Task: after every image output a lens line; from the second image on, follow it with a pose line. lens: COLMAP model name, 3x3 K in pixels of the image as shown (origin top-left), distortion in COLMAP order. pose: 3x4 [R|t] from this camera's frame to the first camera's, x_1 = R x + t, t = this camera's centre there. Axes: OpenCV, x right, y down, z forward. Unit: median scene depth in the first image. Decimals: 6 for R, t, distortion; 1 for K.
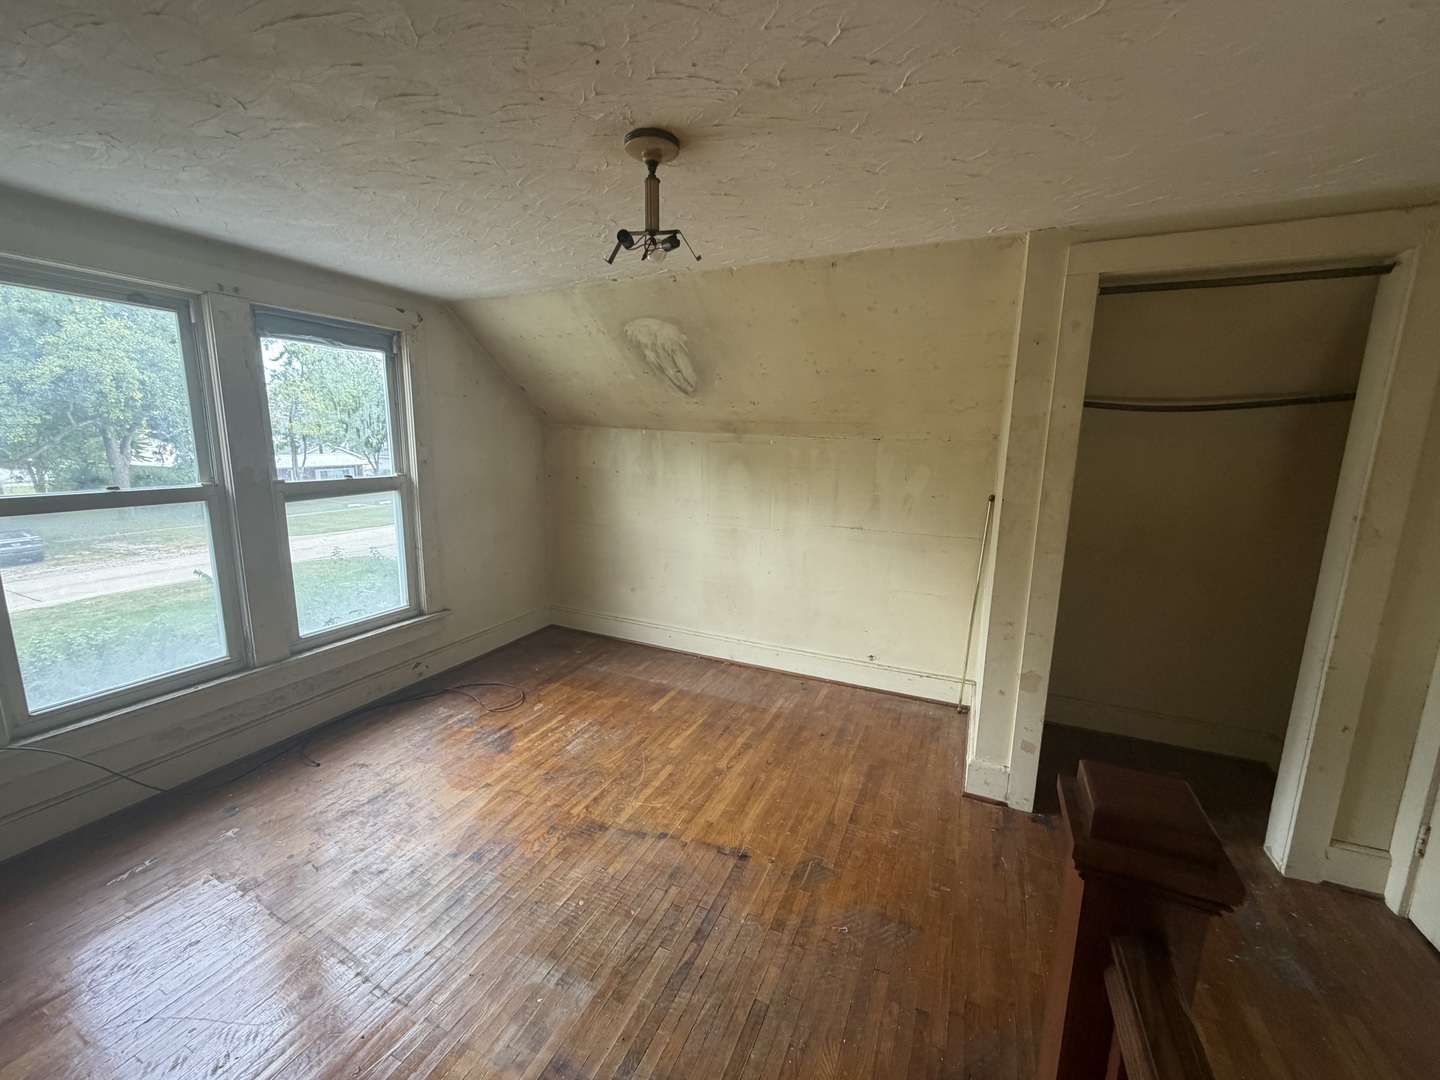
lens RADIAL K [[577.6, 0, 719.0], [0, 577.6, 546.0], [0, 0, 1]] dist [0.001473, -0.000104]
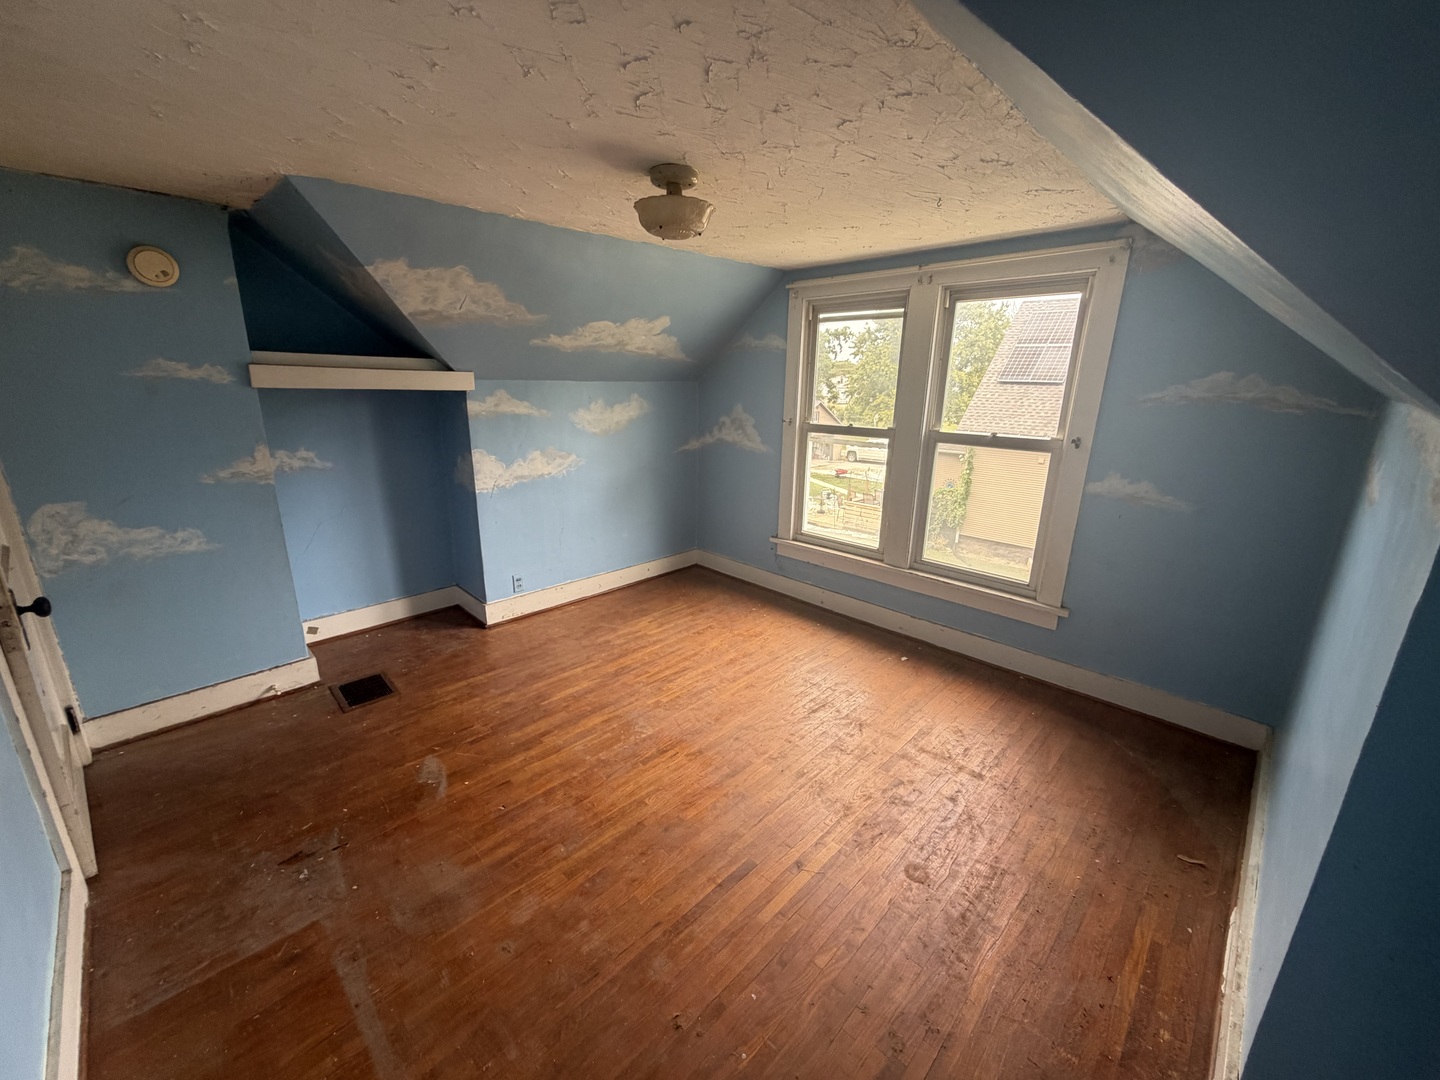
lens RADIAL K [[577.6, 0, 711.3], [0, 577.6, 538.9], [0, 0, 1]] dist [0.001473, -0.000104]
pose [[-0.346281, 0.239382, -0.907076, 0.475226], [-0.167967, 0.935452, 0.310992, -0.167442], [0.922972, 0.260049, -0.283721, 0.800976]]
